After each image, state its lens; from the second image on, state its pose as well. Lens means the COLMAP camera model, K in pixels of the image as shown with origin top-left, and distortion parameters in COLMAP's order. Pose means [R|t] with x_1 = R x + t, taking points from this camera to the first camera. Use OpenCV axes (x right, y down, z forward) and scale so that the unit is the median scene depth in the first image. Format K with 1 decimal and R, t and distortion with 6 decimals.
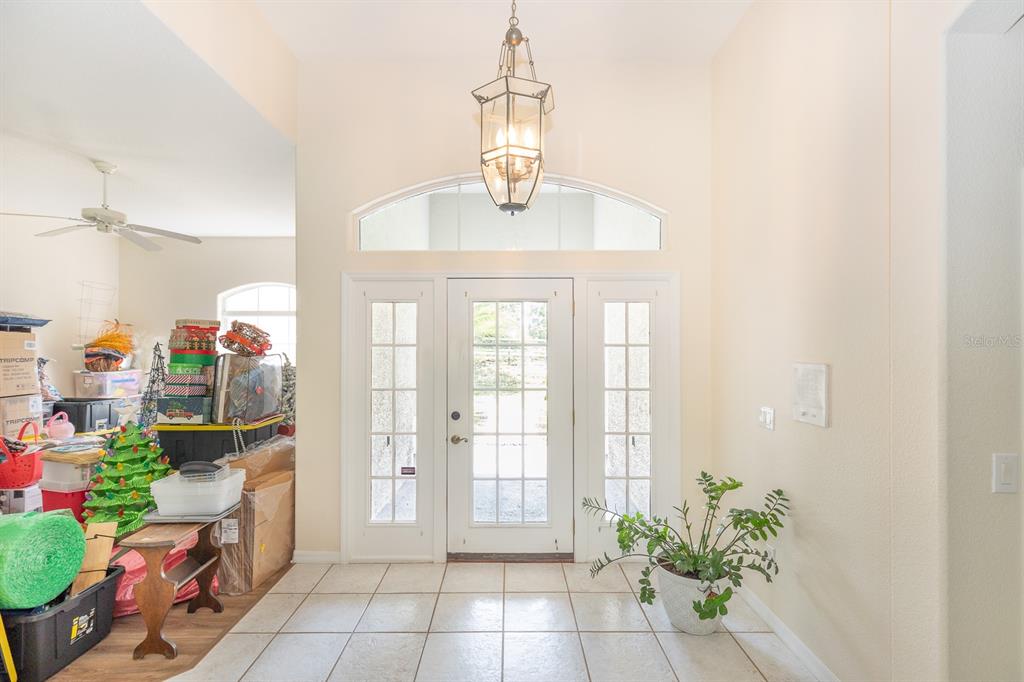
lens RADIAL K [[467.6, 0, 507.6], [0, 467.6, 345.6], [0, 0, 1]] dist [-0.002367, 0.000073]
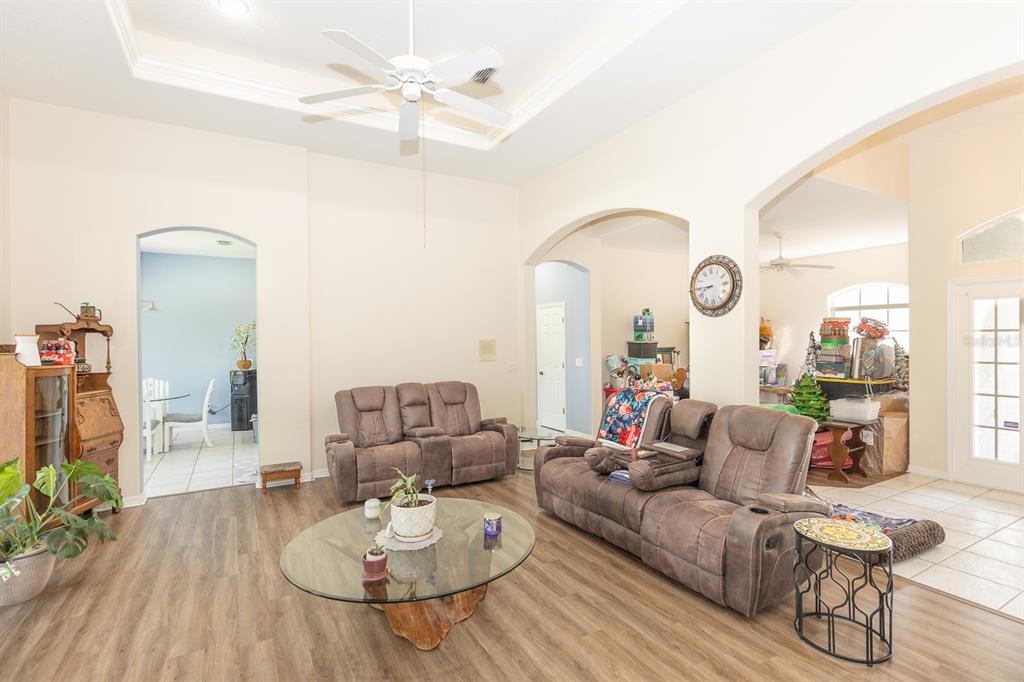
lens RADIAL K [[498.1, 0, 512.0], [0, 498.1, 341.0], [0, 0, 1]] dist [0.003373, 0.000405]
pose [[0.509276, 0.001762, -0.860601, 0.293817], [0.007731, 0.999948, 0.006623, 0.009059], [0.860568, -0.010026, 0.509236, -0.962165]]
